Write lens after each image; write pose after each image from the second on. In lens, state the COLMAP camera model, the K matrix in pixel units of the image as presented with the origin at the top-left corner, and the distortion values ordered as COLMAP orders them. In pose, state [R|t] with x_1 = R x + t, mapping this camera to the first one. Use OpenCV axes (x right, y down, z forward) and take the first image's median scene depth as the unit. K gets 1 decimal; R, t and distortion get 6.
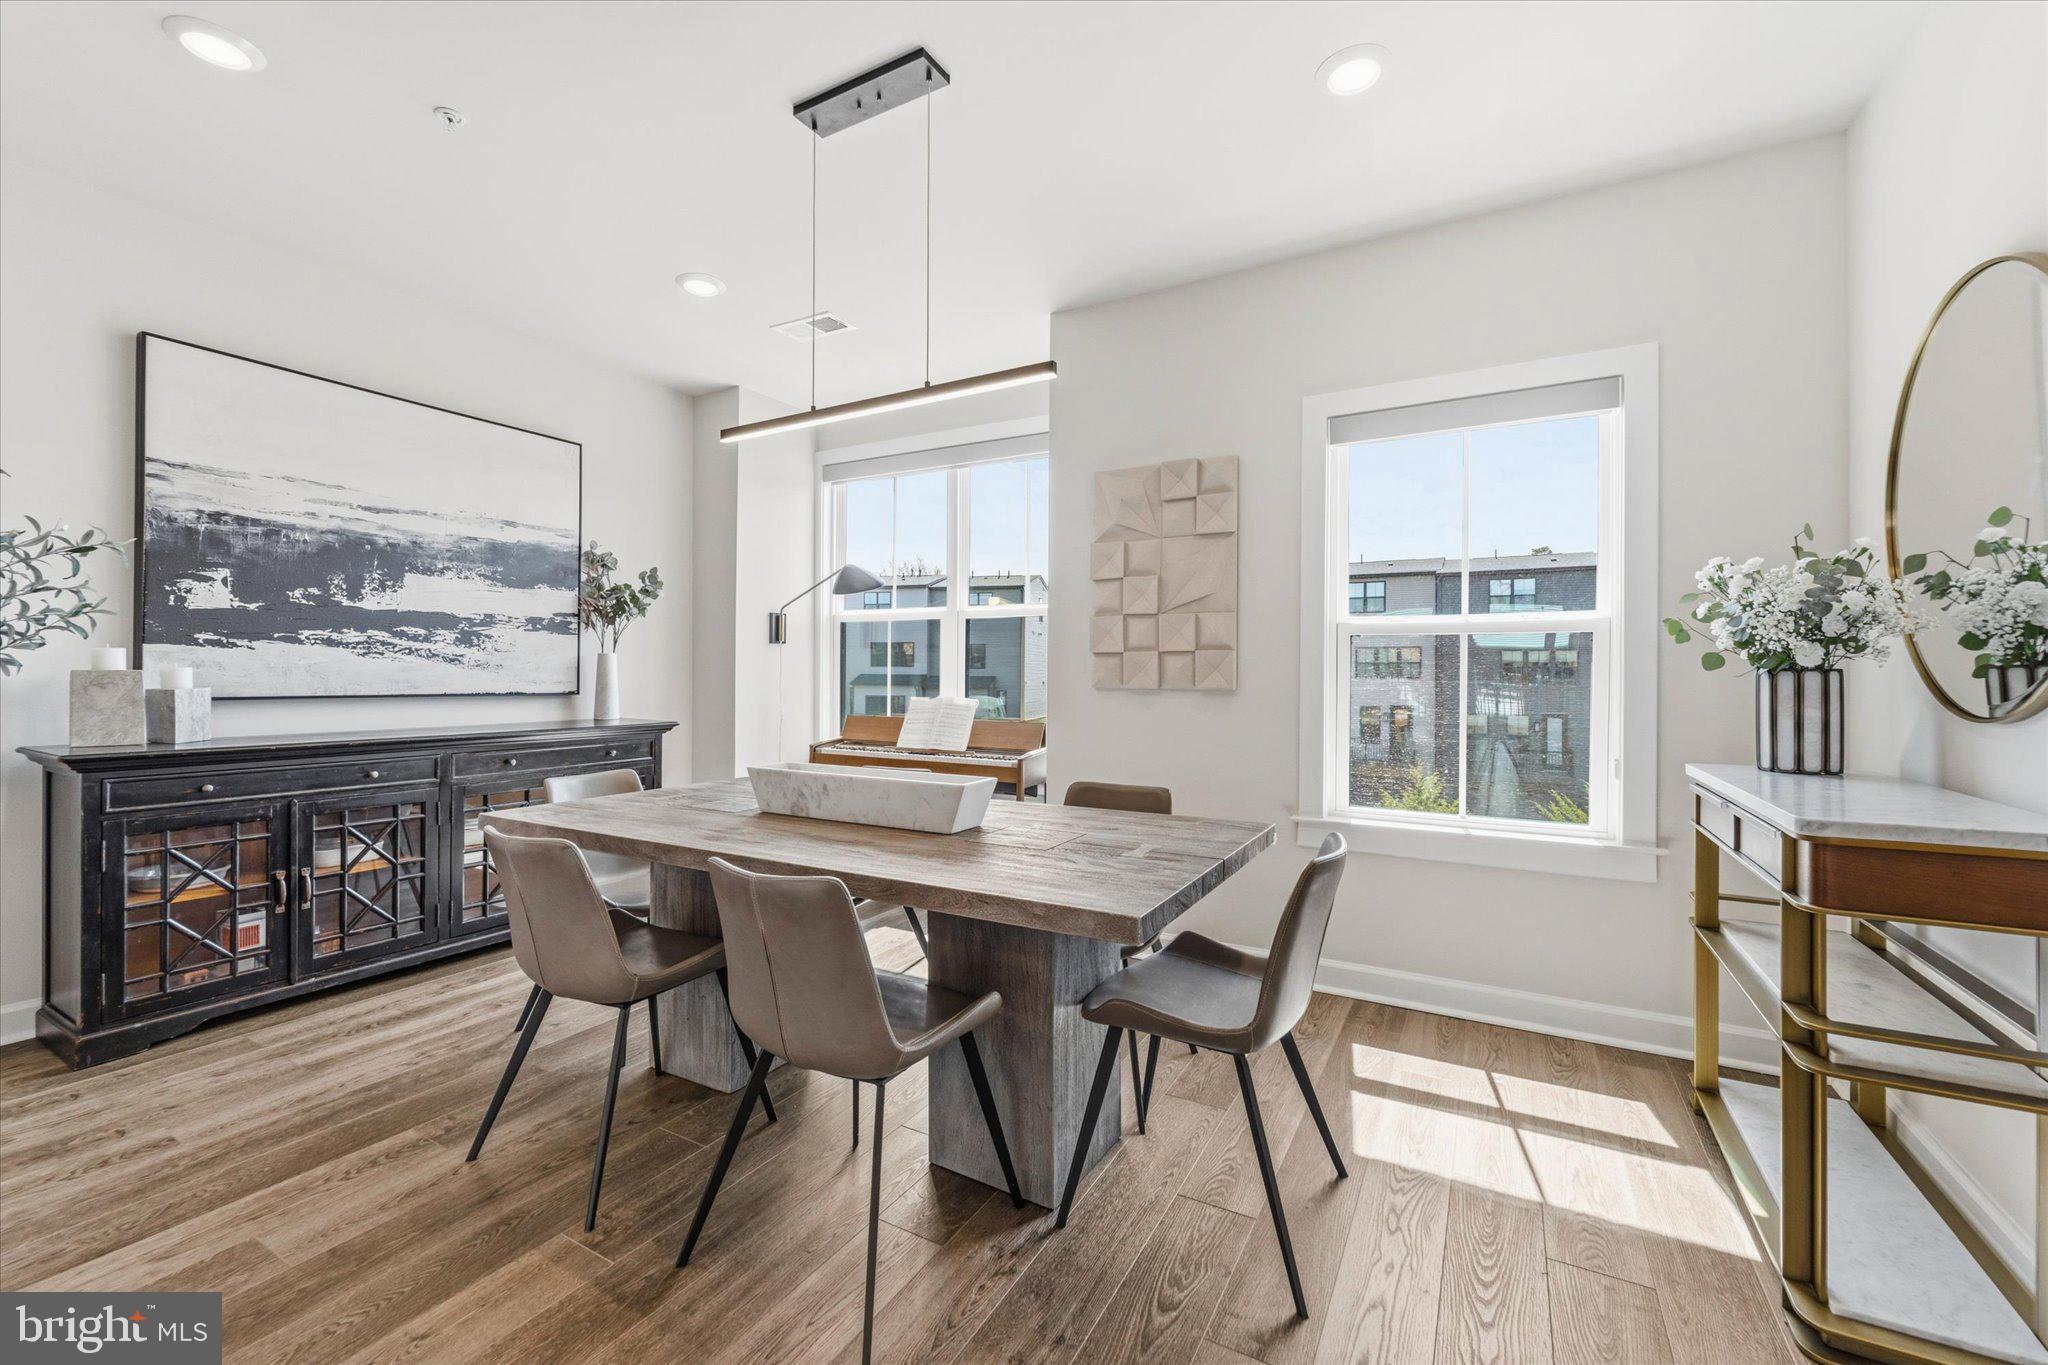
lens RADIAL K [[841.4, 0, 1022.4], [0, 841.4, 665.9], [0, 0, 1]] dist [-0.001285, -0.000179]
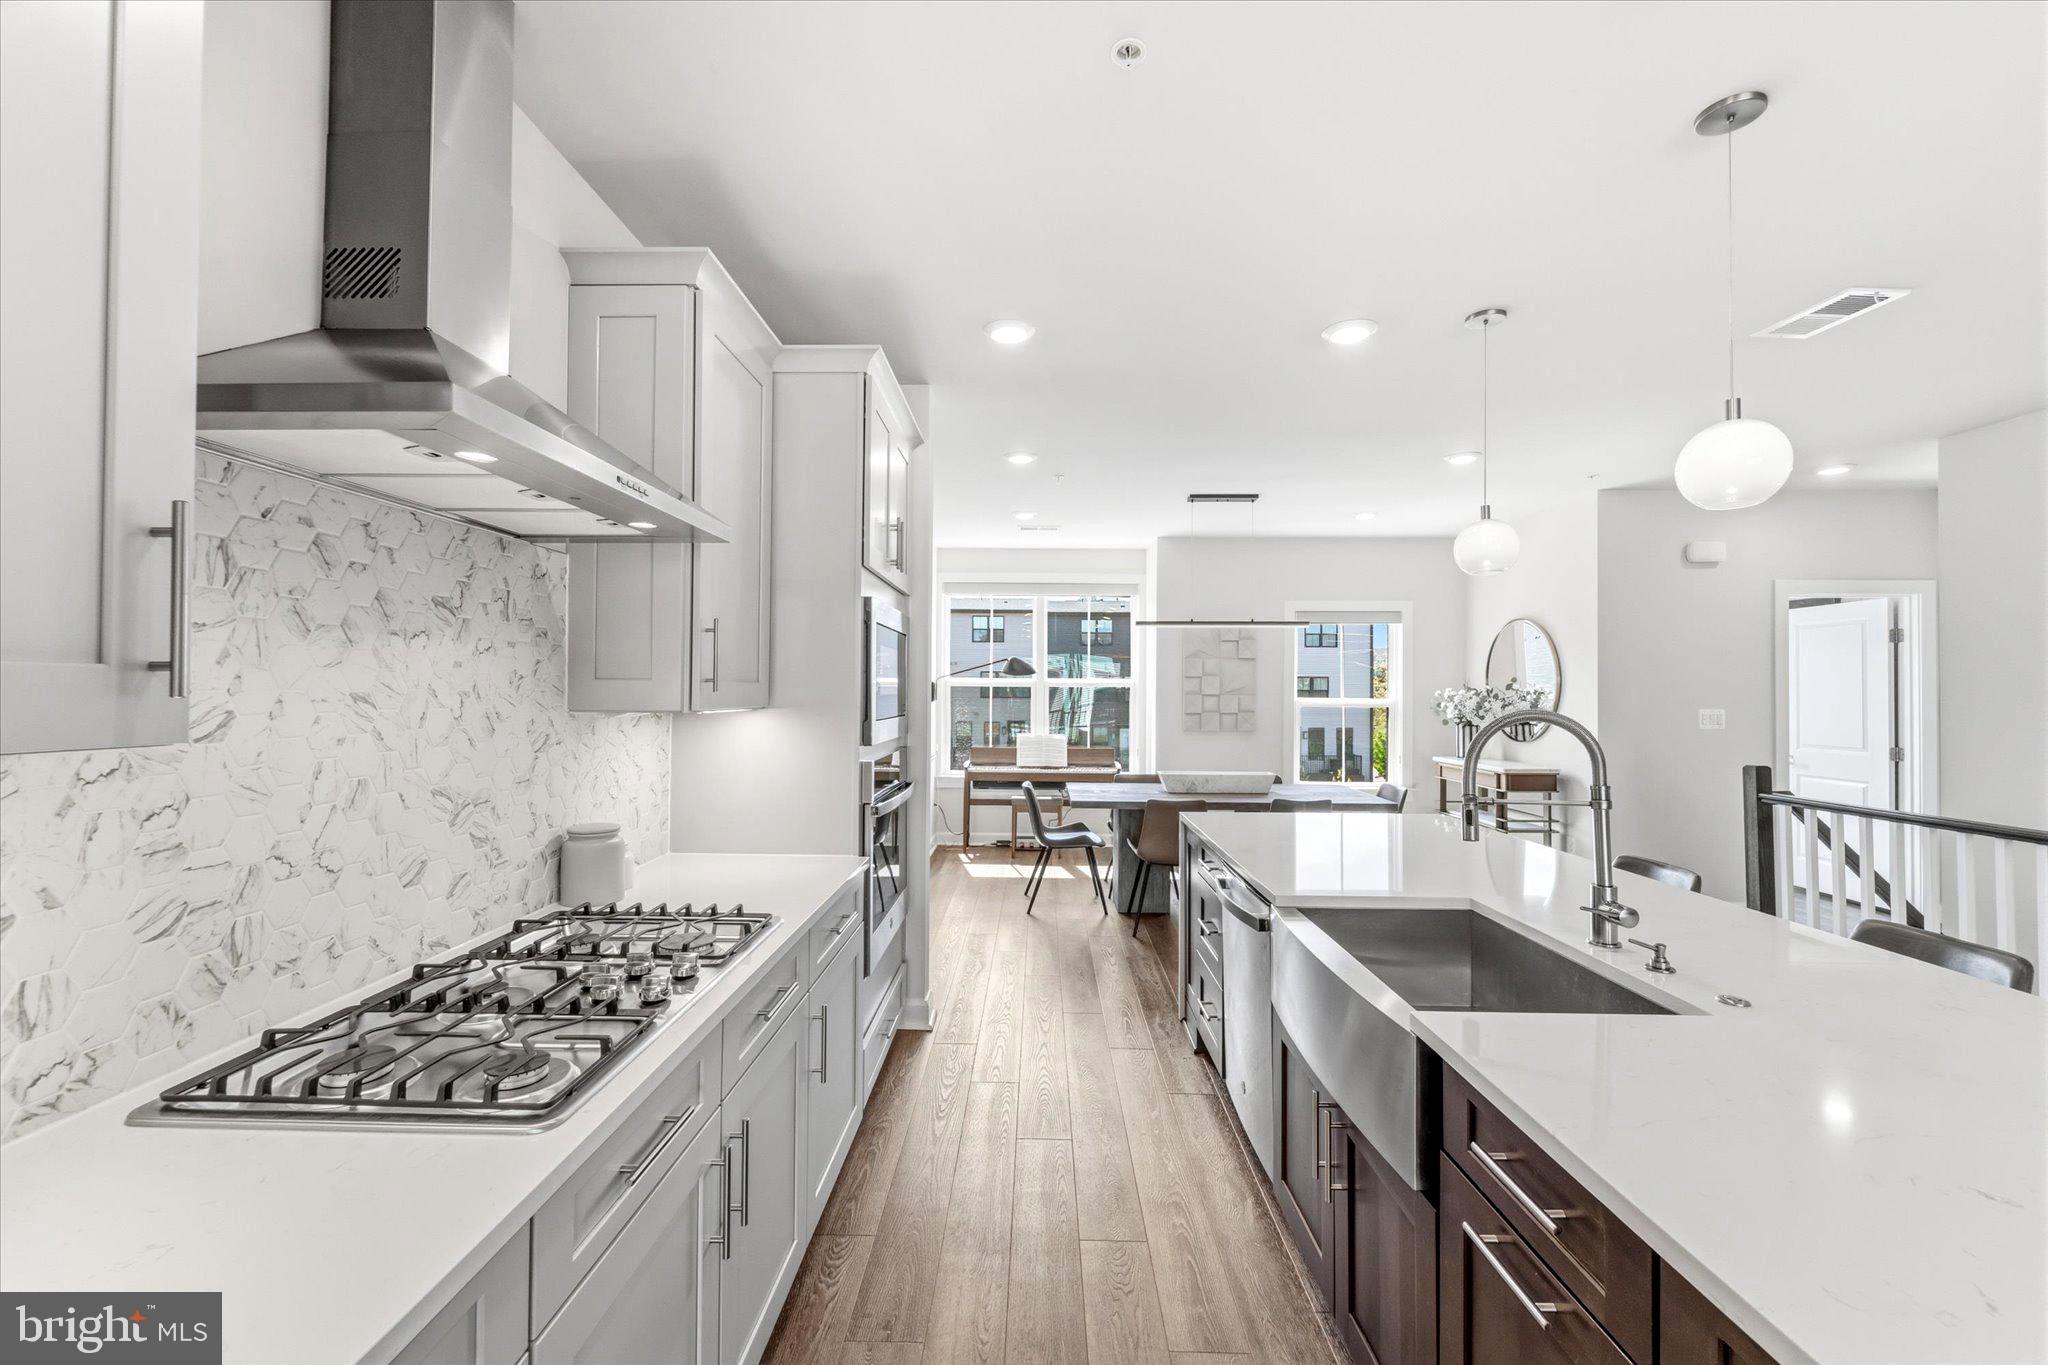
lens RADIAL K [[835.1, 0, 1016.9], [0, 835.1, 685.7], [0, 0, 1]] dist [-0.003782, -0.000431]
pose [[0.880227, 0.002457, 0.474547, -1.382068], [-0.005910, 0.999966, 0.005784, -0.102668], [-0.474517, -0.007896, 0.880211, -0.636591]]
